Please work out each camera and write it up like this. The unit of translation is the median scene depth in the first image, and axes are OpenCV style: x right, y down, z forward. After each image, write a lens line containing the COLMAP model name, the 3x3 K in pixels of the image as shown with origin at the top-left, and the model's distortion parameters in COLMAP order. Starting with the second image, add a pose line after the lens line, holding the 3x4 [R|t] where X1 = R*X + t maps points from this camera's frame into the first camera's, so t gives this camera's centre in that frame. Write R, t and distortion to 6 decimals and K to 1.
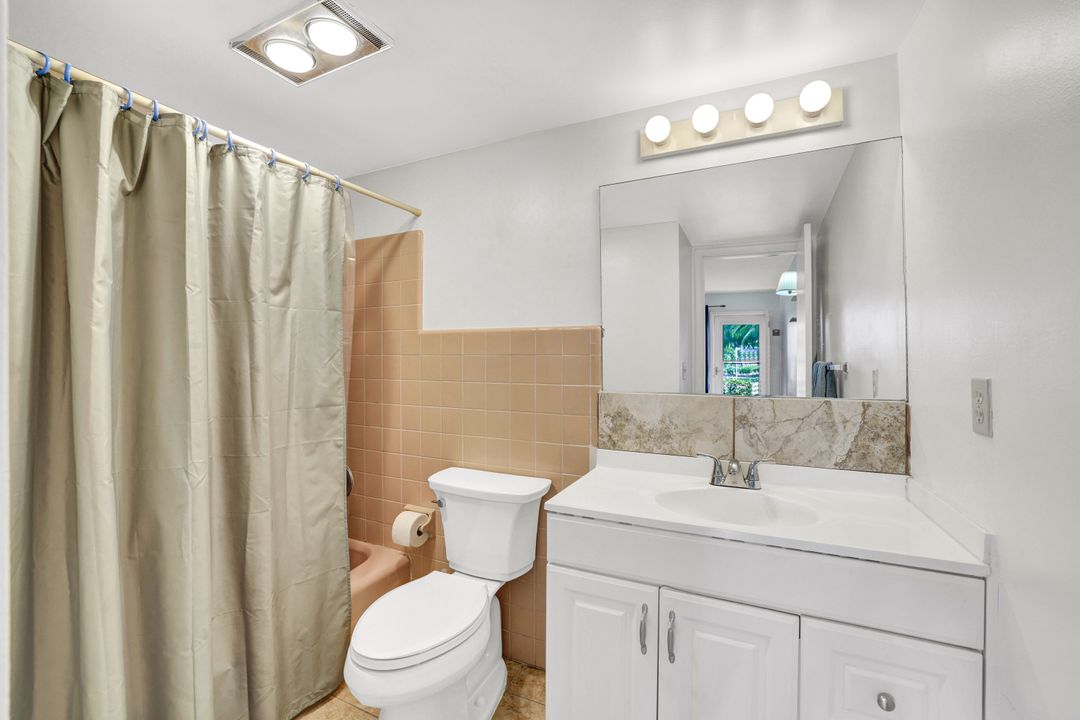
lens RADIAL K [[455.7, 0, 542.2], [0, 455.7, 349.2], [0, 0, 1]] dist [-0.011804, -0.000004]
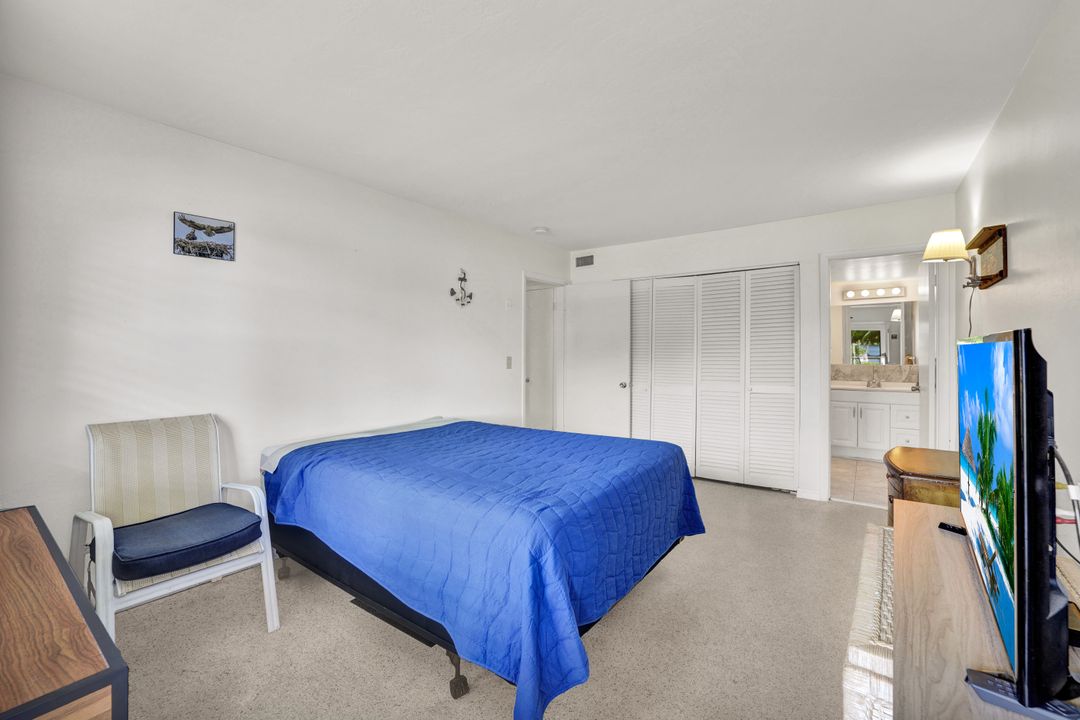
lens RADIAL K [[455.7, 0, 542.2], [0, 455.7, 349.2], [0, 0, 1]] dist [-0.011804, -0.000004]
pose [[0.980832, -0.004269, -0.194806, -1.505781], [0.005438, 0.999970, 0.005471, -0.060053], [0.194777, -0.006425, 0.980826, -3.145022]]
